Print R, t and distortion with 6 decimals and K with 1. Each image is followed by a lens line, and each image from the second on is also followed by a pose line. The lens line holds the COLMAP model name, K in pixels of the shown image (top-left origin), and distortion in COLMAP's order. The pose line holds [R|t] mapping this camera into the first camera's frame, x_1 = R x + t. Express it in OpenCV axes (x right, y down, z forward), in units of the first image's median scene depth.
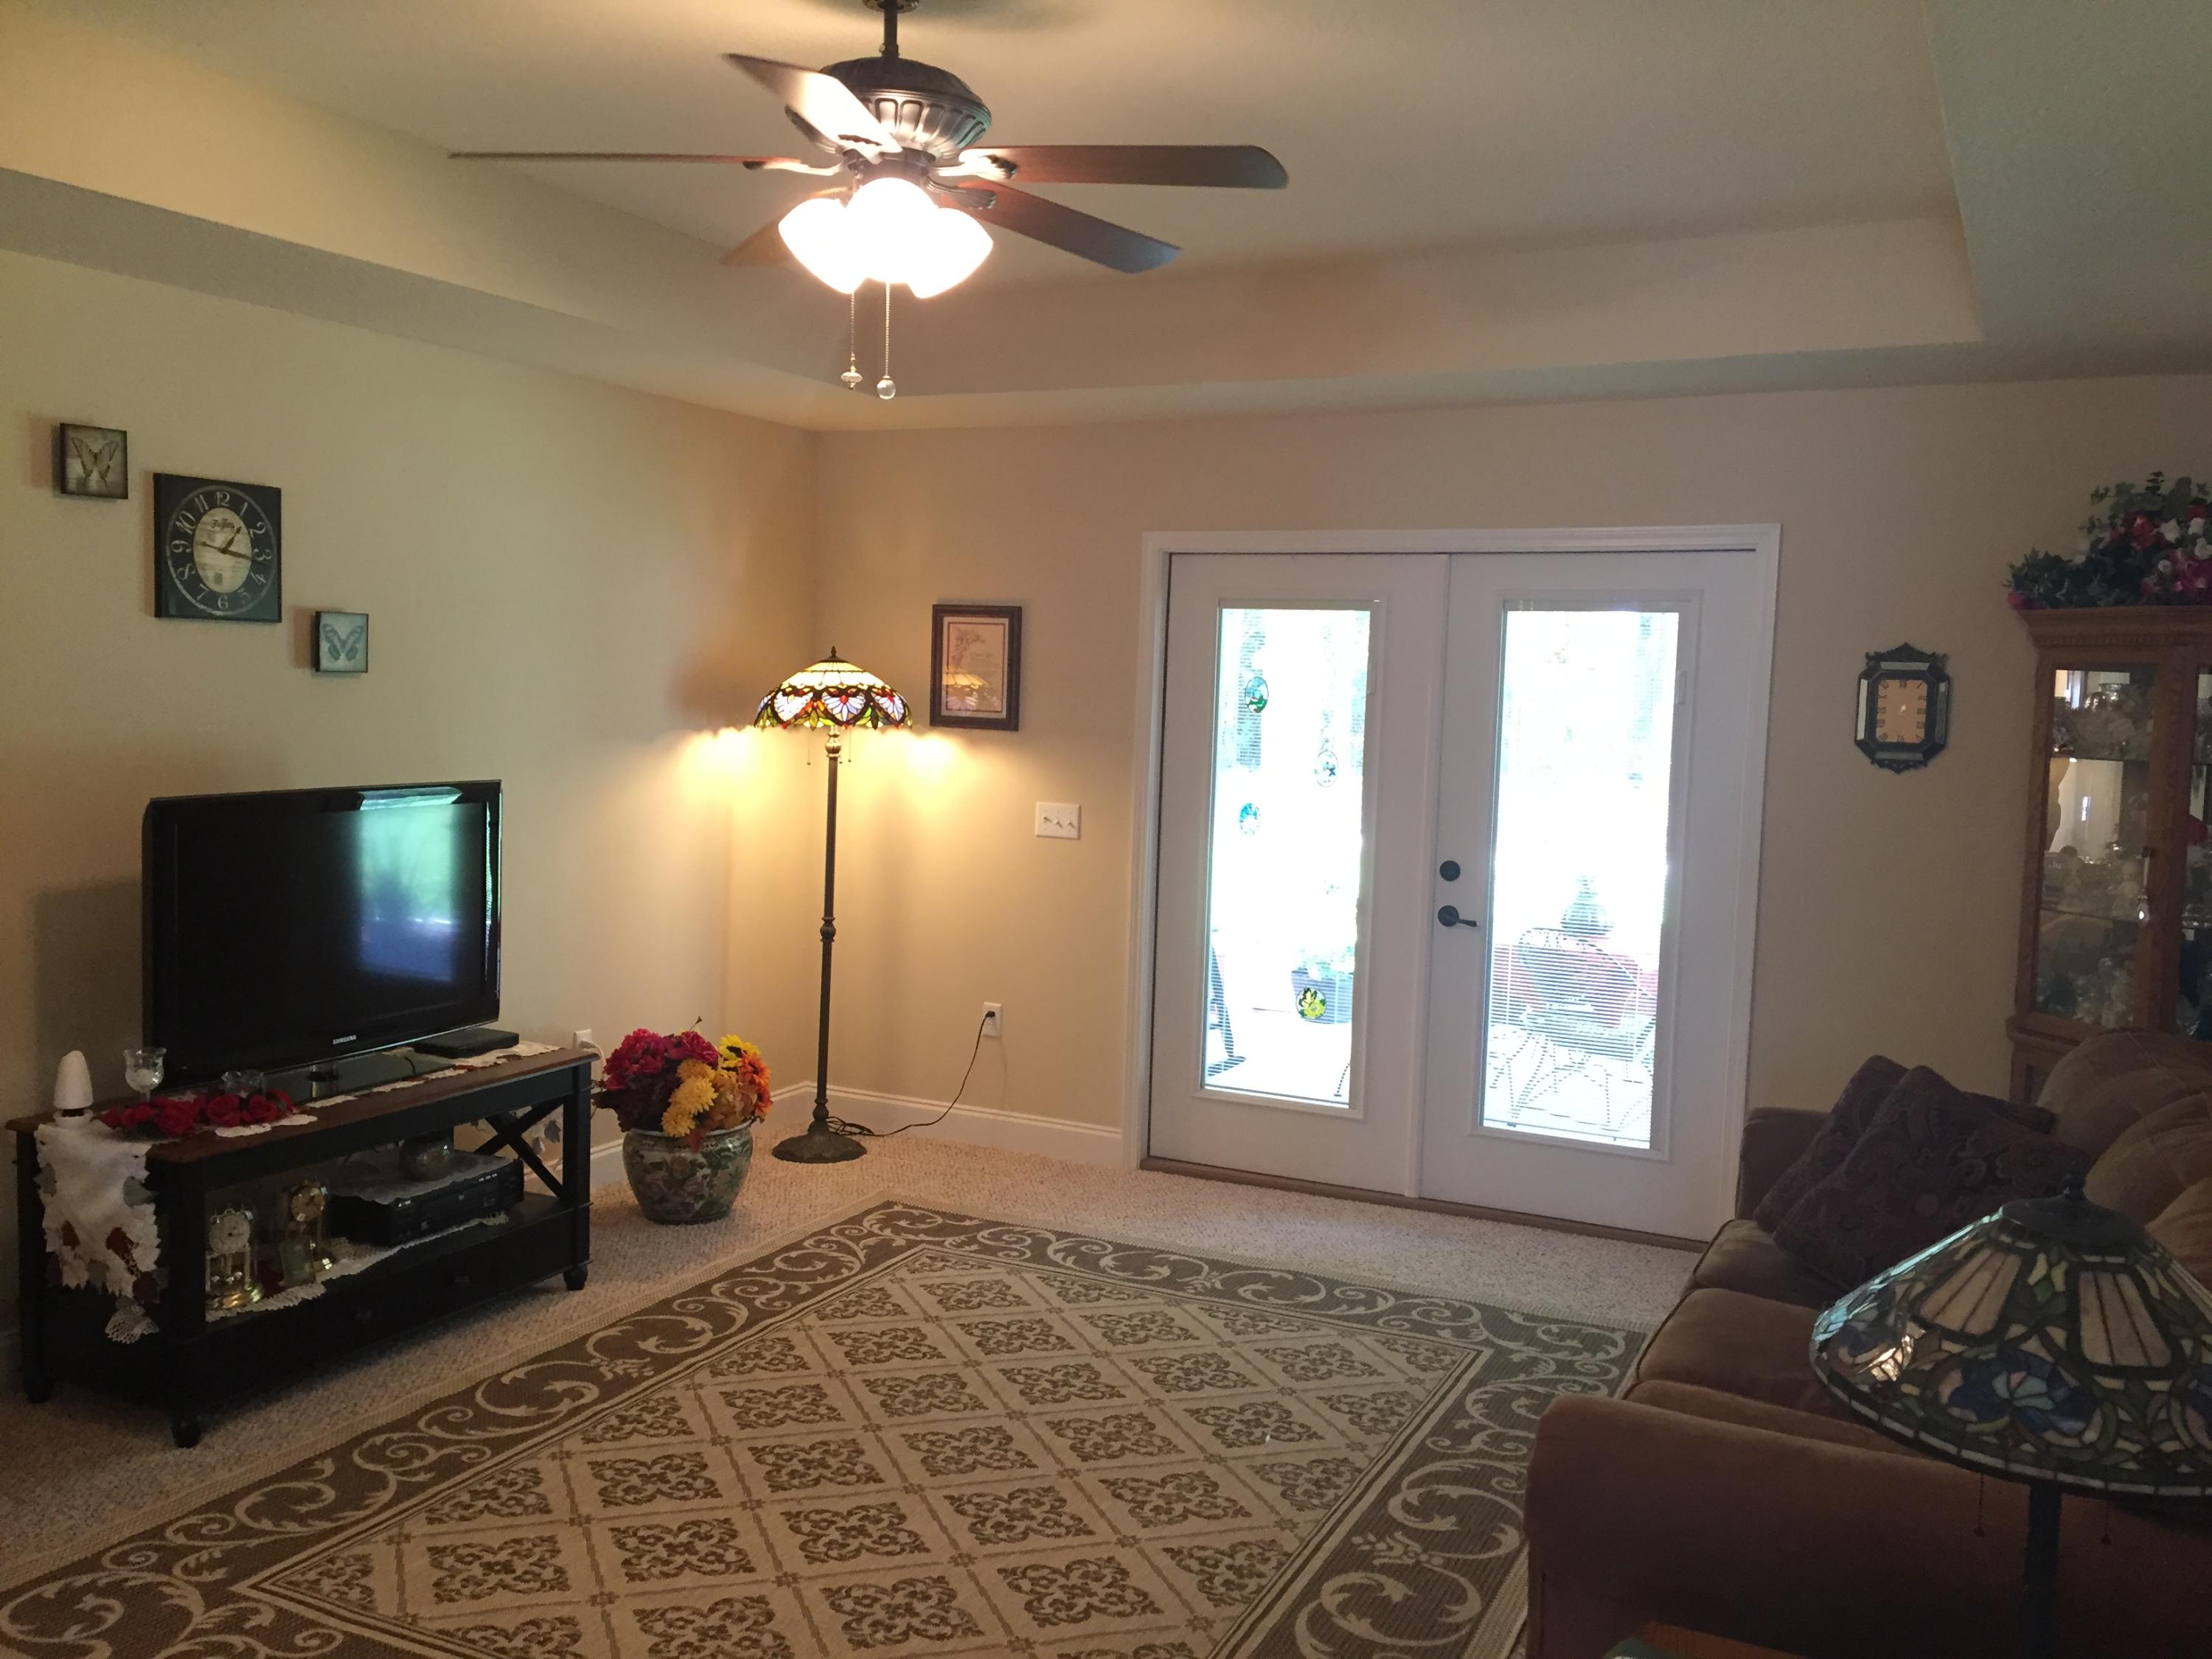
lens RADIAL K [[1871.0, 0, 1106.0], [0, 1871.0, 829.5], [0, 0, 1]] dist [0.058418, -0.003067]
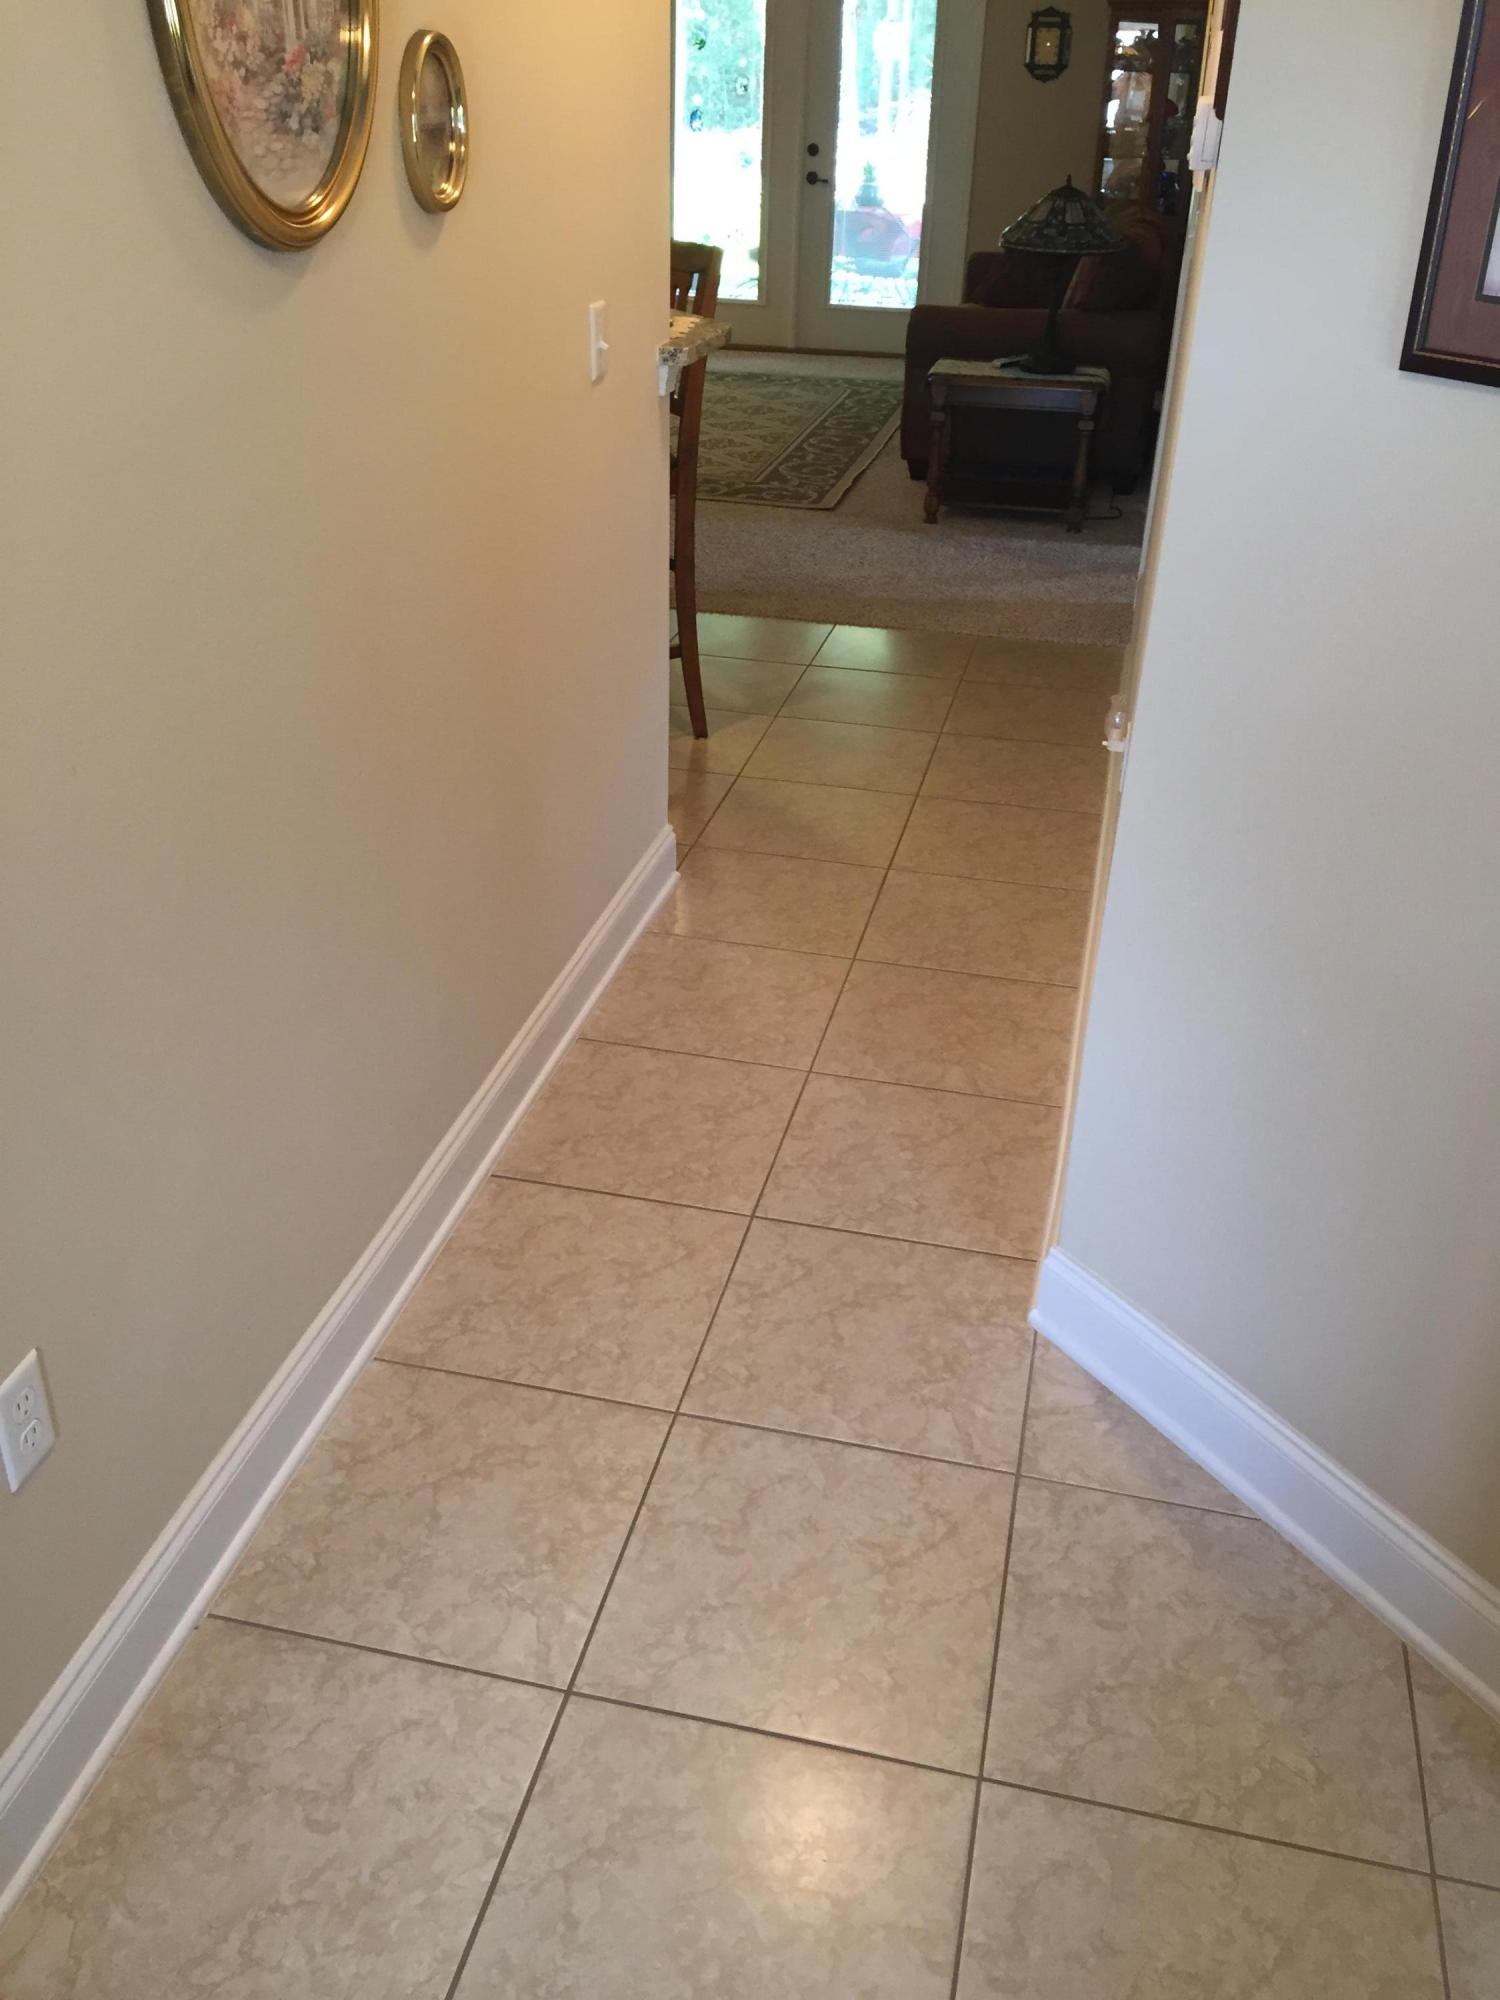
lens RADIAL K [[1701.0, 0, 750.0], [0, 1701.0, 1000.0], [0, 0, 1]] dist [0.082500, -0.115829]
pose [[0.973014, -0.113518, 0.200892, -0.343294], [0.019595, 0.908122, 0.418247, 0.079752], [-0.229913, -0.403024, 0.885840, -0.894049]]
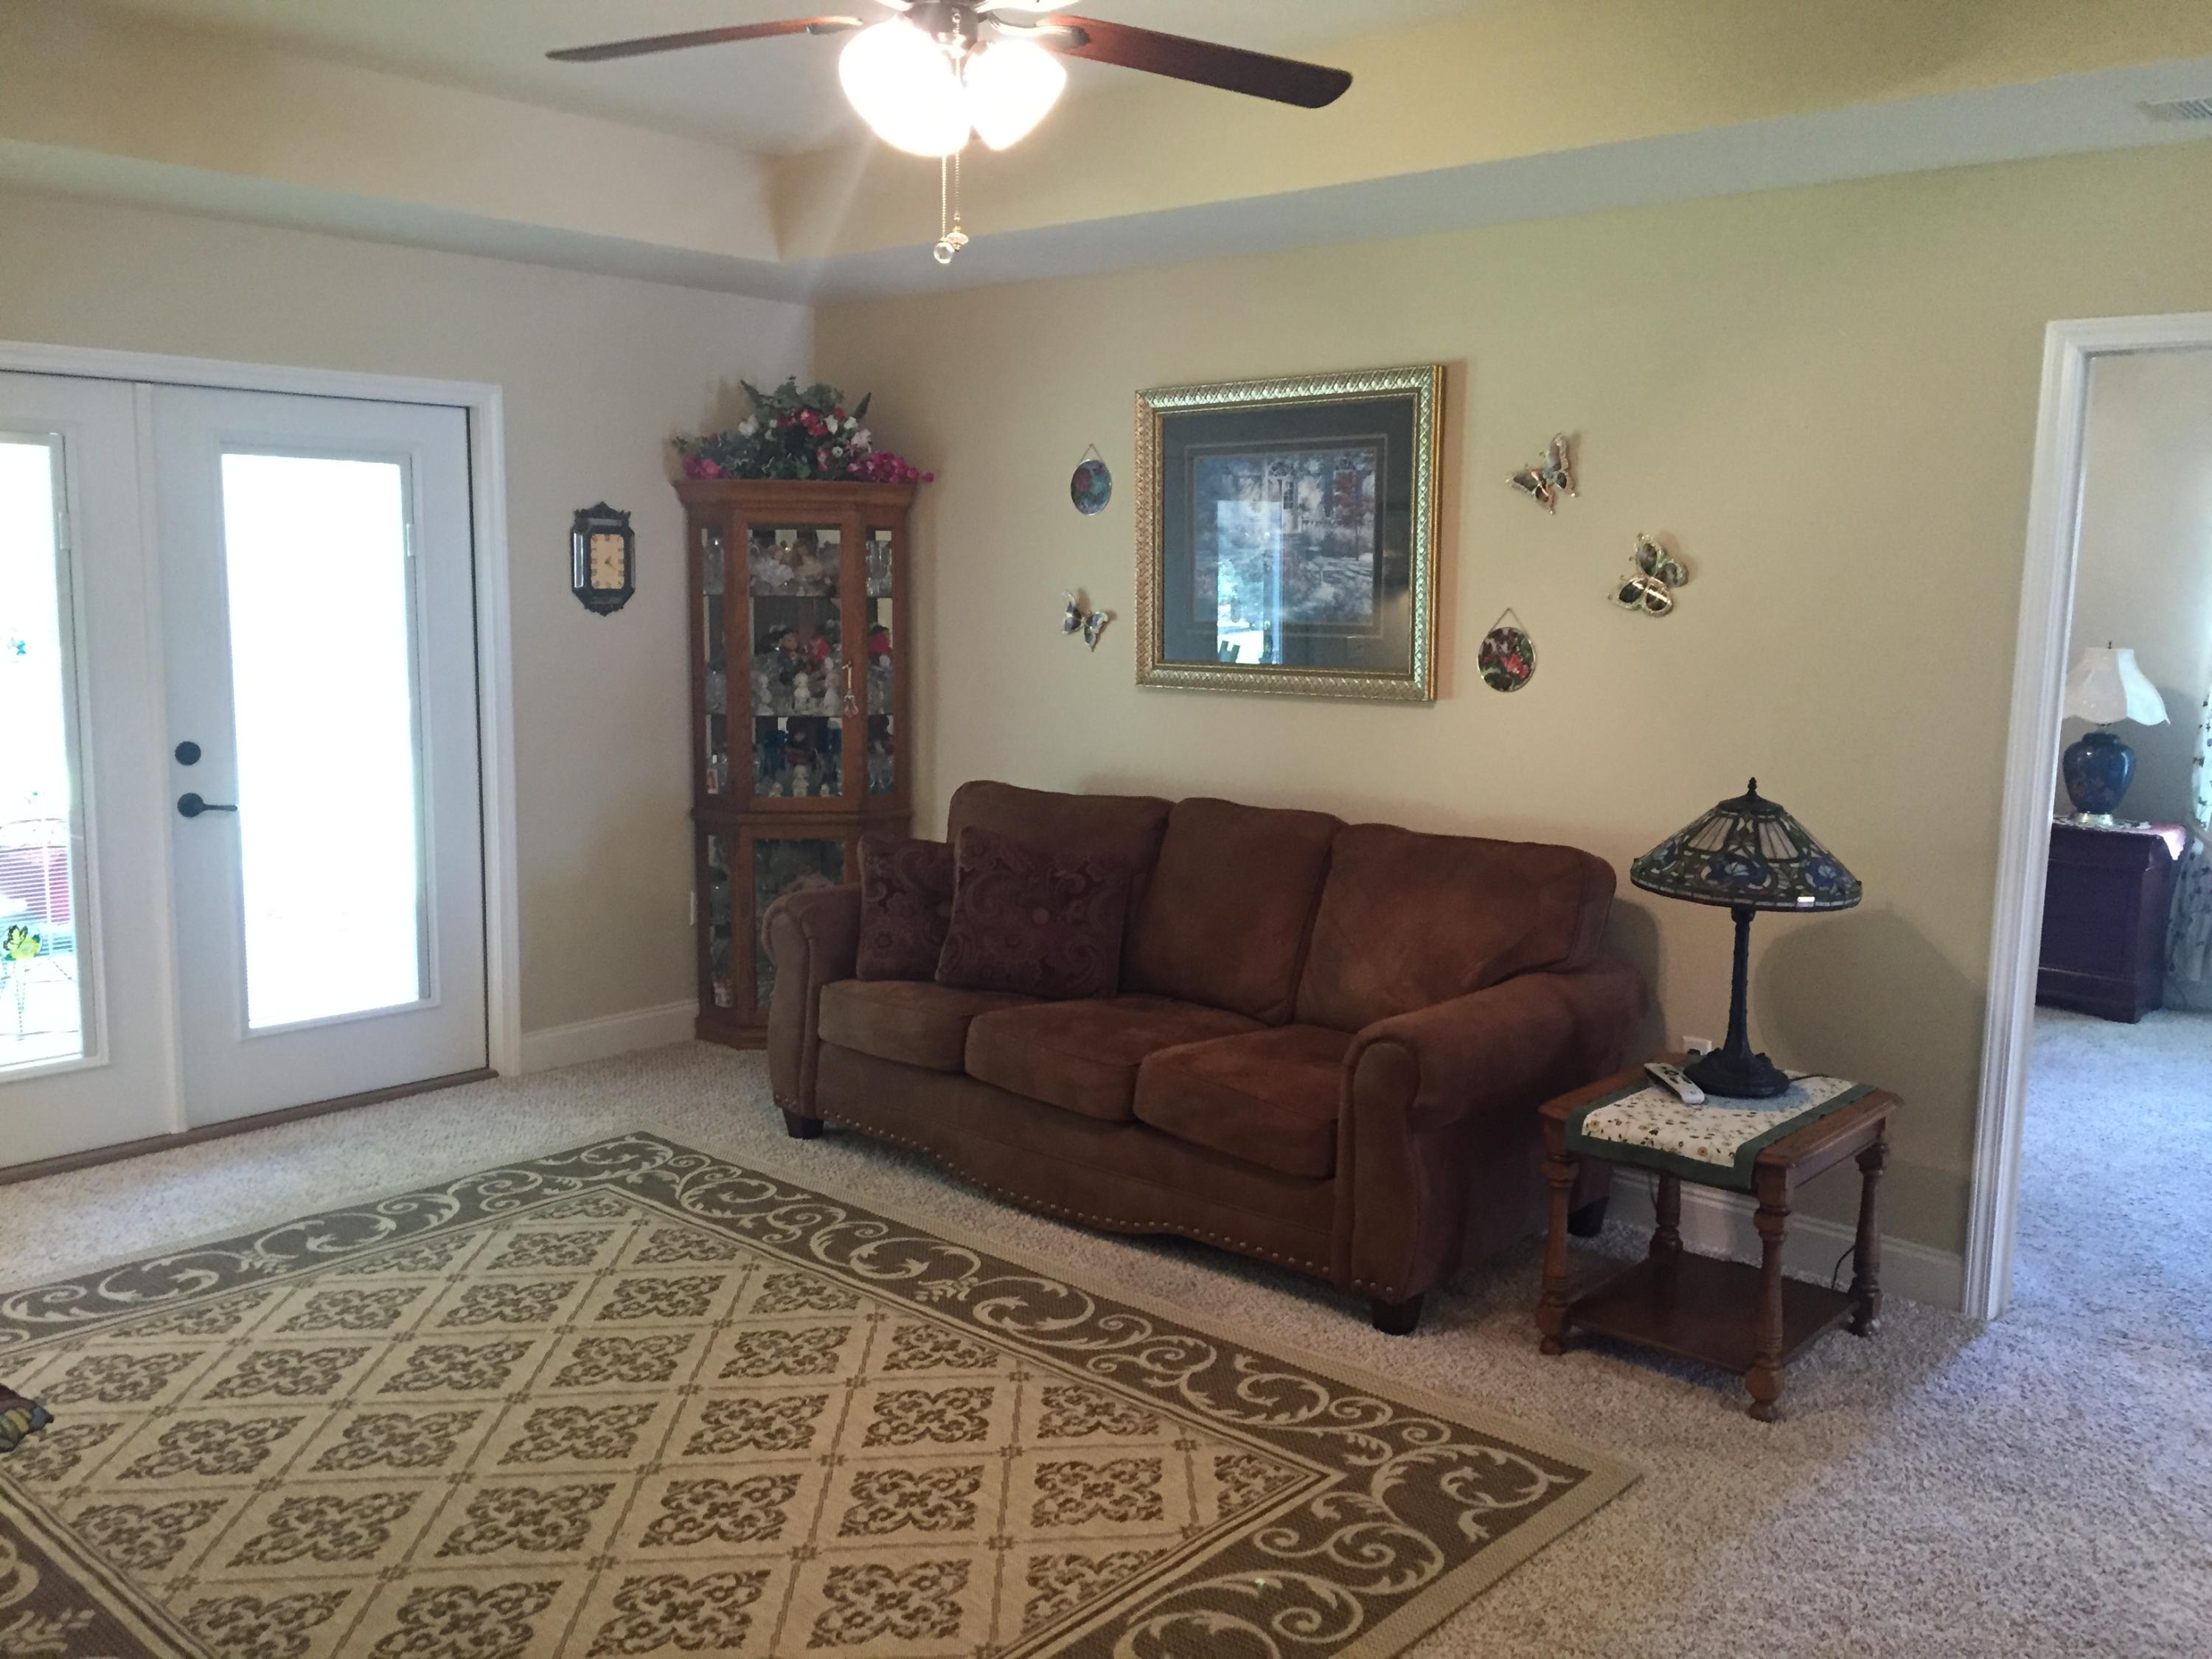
lens RADIAL K [[1881.4, 0, 1103.7], [0, 1881.4, 813.3], [0, 0, 1]] dist [0.082500, -0.115829]
pose [[0.271452, -0.147710, 0.951050, -0.622447], [0.072275, 0.988491, 0.132896, -0.042529], [-0.959734, 0.032662, 0.279004, 0.393466]]
